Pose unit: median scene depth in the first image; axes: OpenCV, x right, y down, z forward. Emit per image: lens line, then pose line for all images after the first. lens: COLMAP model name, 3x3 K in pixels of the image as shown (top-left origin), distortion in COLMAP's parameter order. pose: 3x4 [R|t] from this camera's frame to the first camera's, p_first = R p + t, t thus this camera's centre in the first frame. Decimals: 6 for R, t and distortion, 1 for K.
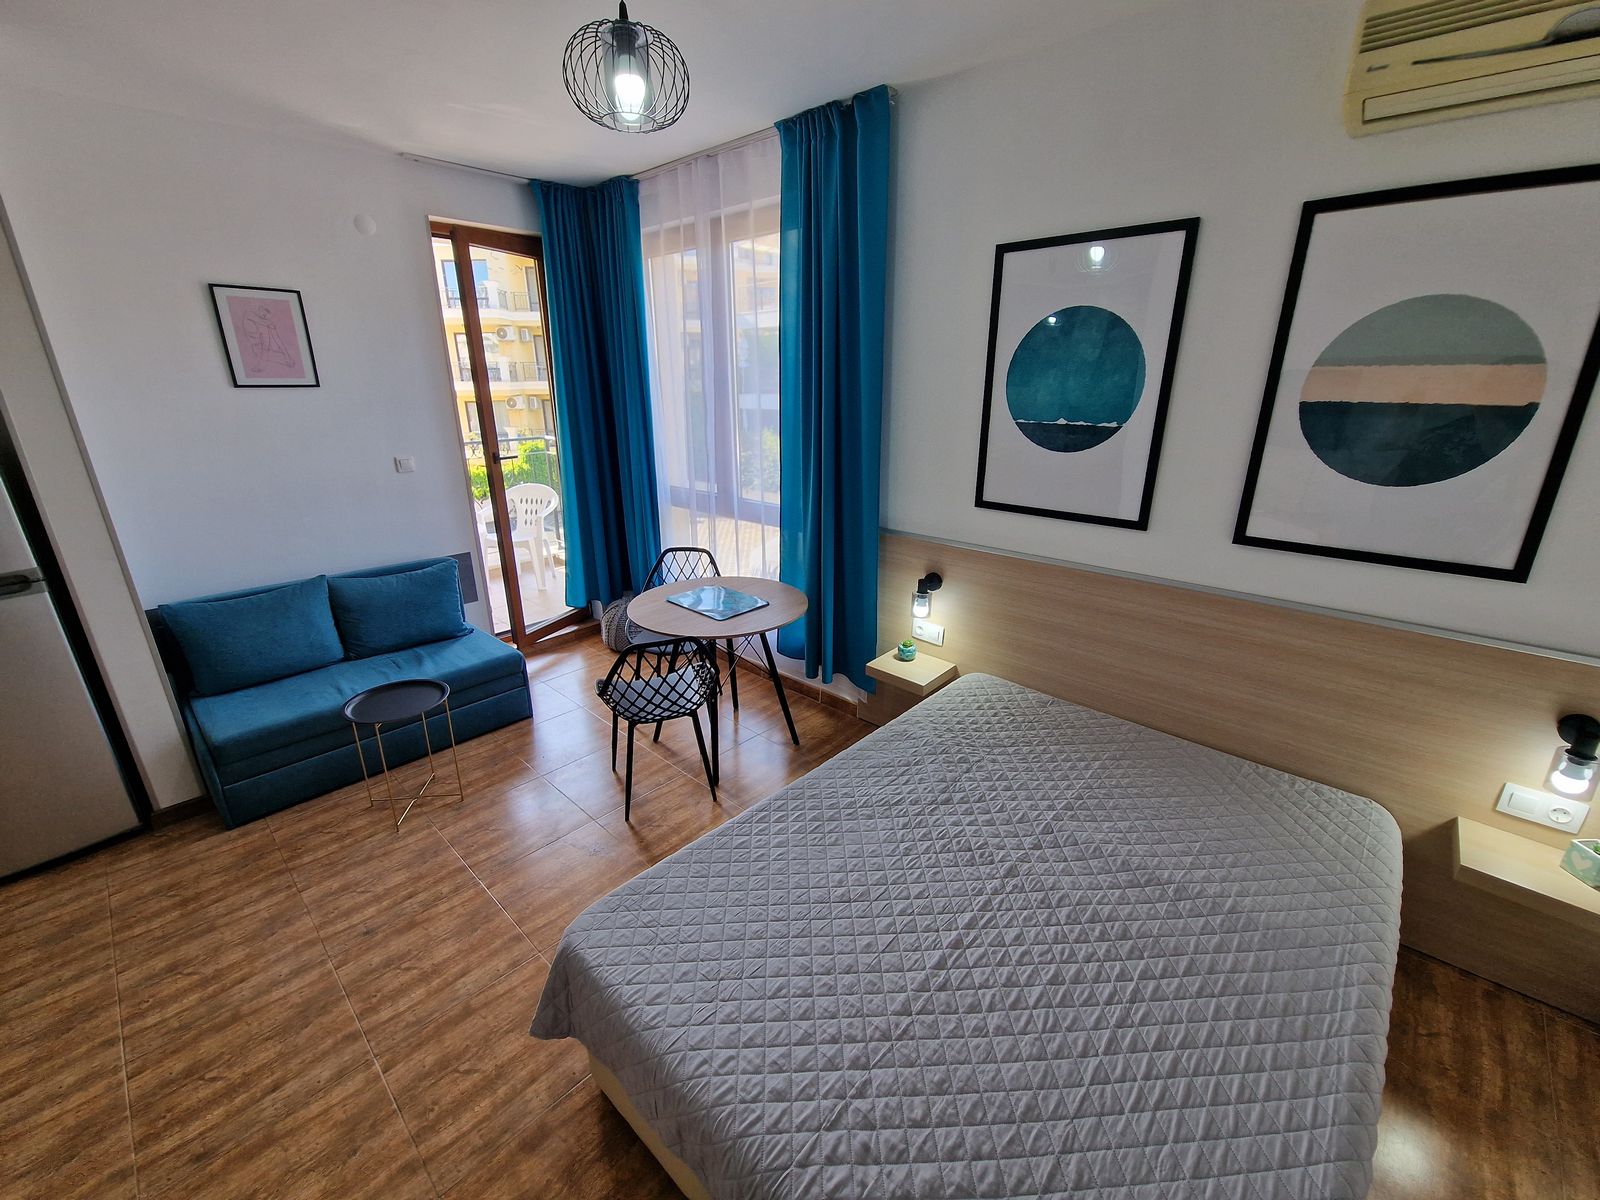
lens RADIAL K [[651.4, 0, 801.2], [0, 651.4, 603.1], [0, 0, 1]] dist [-0.002048, -0.000952]
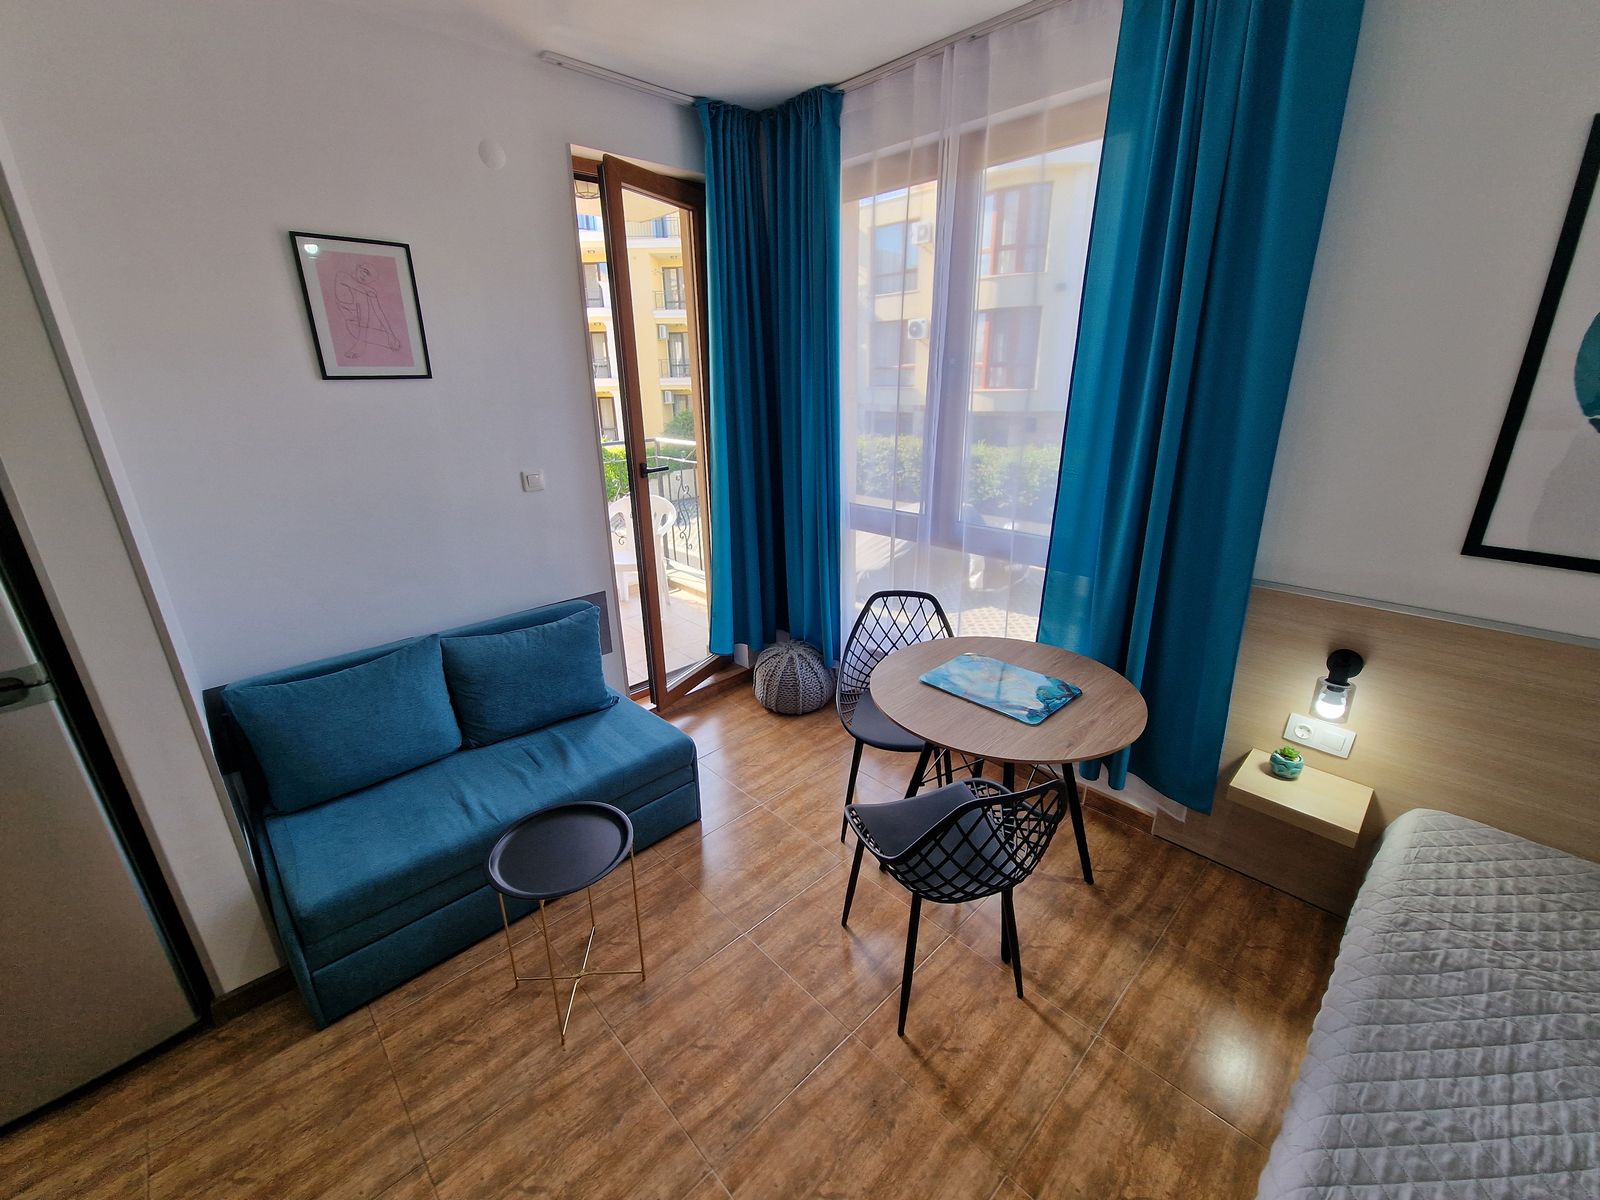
lens RADIAL K [[651.4, 0, 802.0], [0, 651.4, 602.7], [0, 0, 1]] dist [-0.002048, -0.000952]
pose [[0.998280, 0.006851, -0.058227, -0.312117], [-0.006455, 0.999955, 0.006982, -0.097529], [0.058272, -0.006594, 0.998279, 0.324350]]
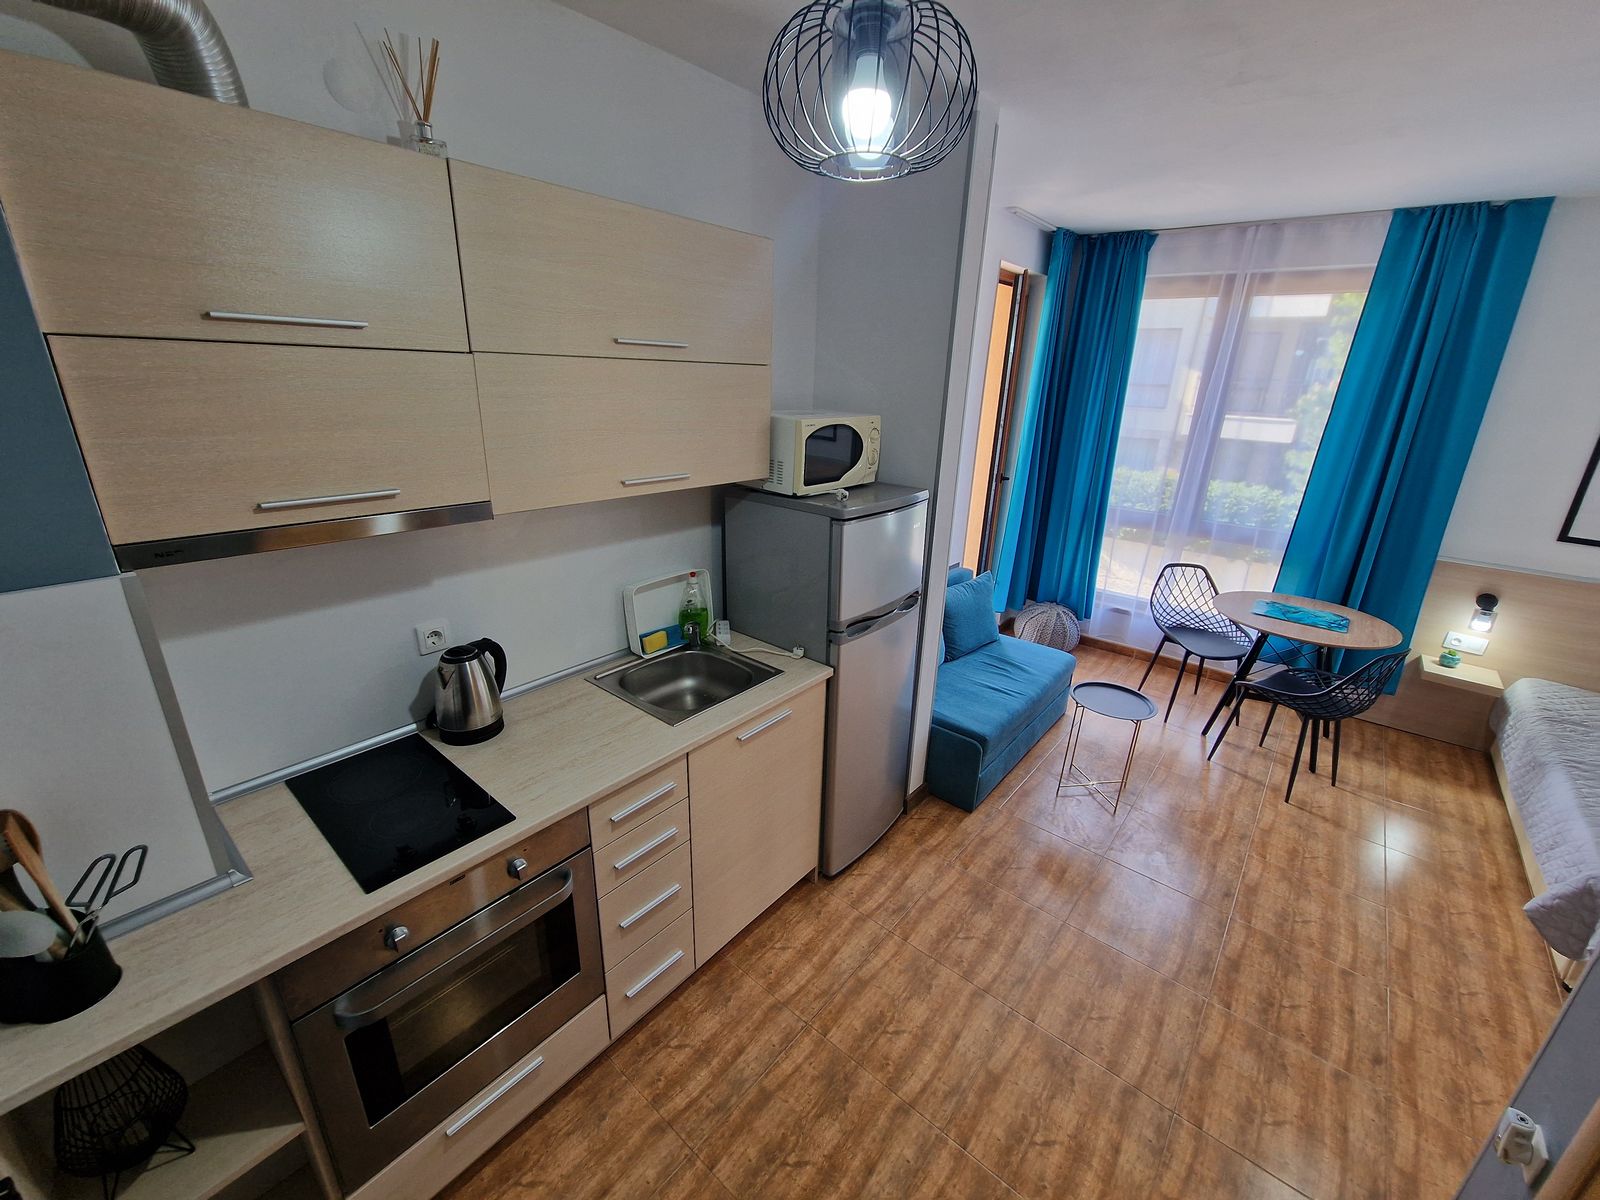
lens RADIAL K [[651.4, 0, 799.4], [0, 651.4, 608.7], [0, 0, 1]] dist [-0.002048, -0.000952]
pose [[0.998001, 0.012737, 0.061907, -1.148825], [-0.014073, 0.999676, 0.021200, -0.027430], [-0.061617, -0.022029, 0.997857, -0.105598]]
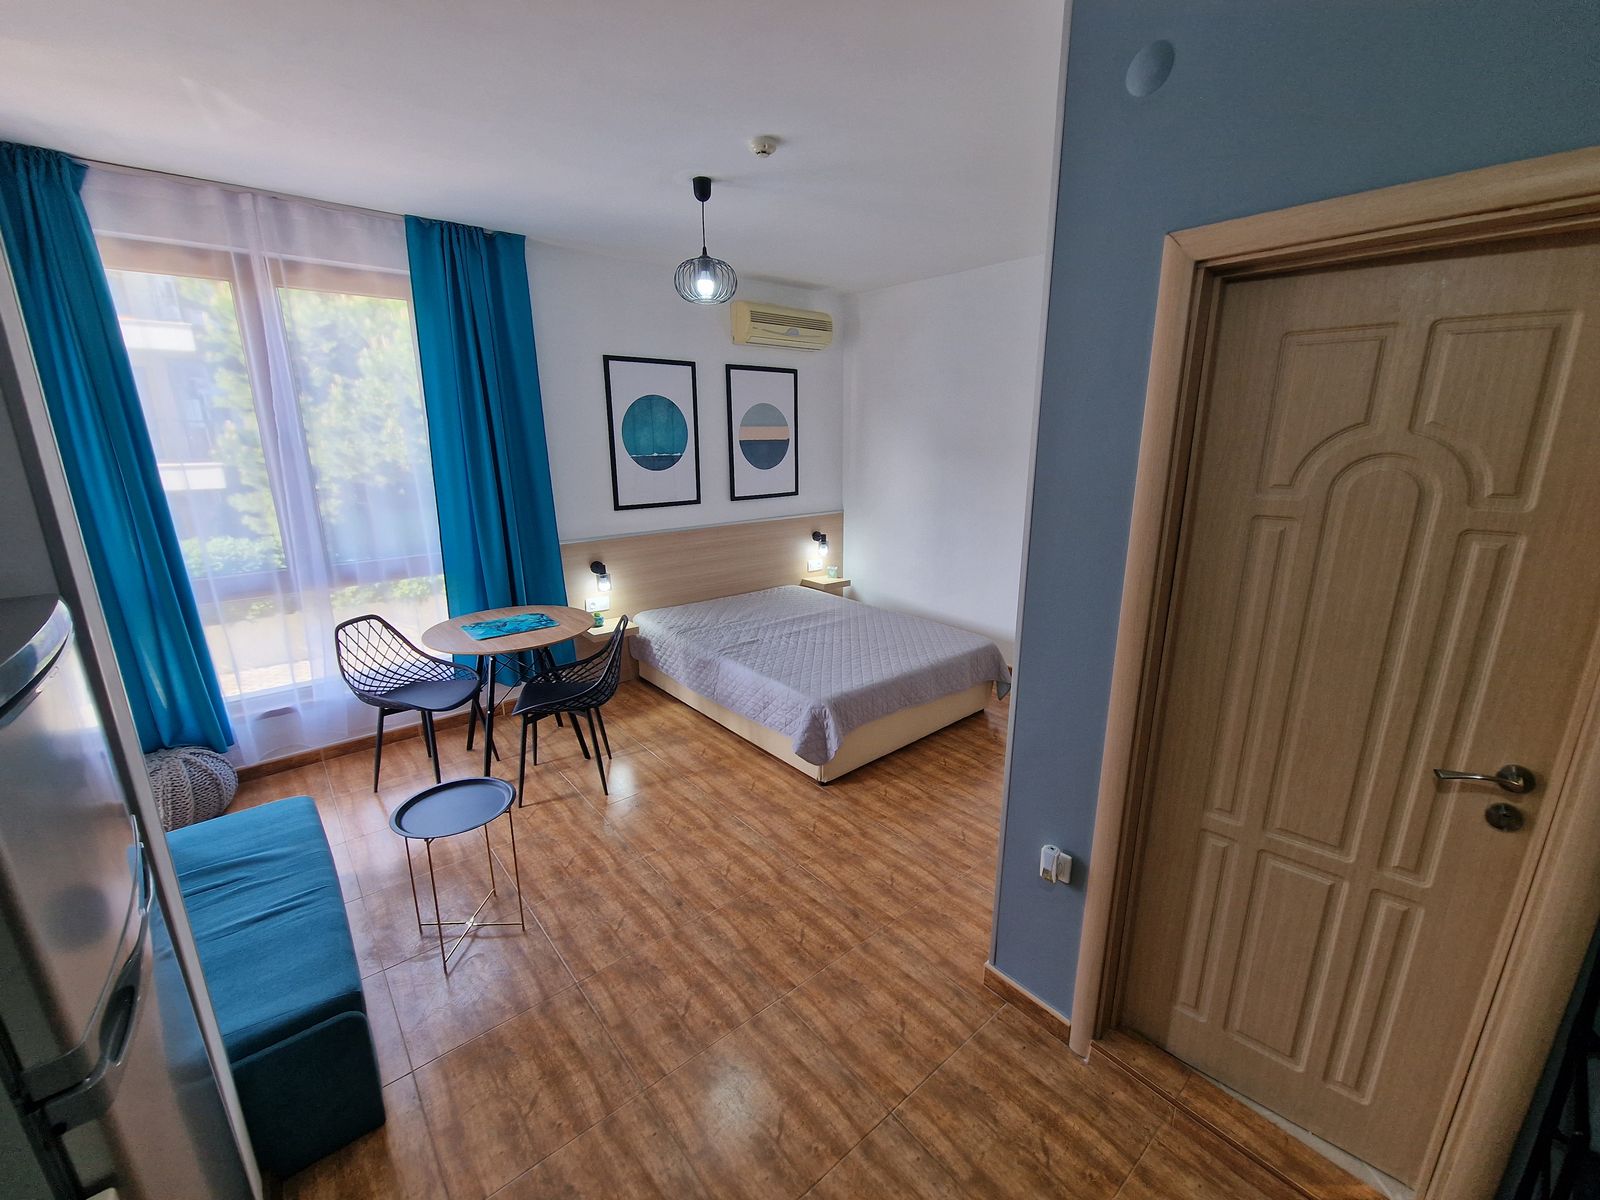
lens RADIAL K [[651.4, 0, 804.4], [0, 651.4, 603.0], [0, 0, 1]] dist [-0.002048, -0.000952]
pose [[0.117114, -0.250436, 0.961024, -1.200633], [0.328843, 0.922873, 0.200420, -0.102172], [-0.937095, 0.292553, 0.190435, 0.315516]]
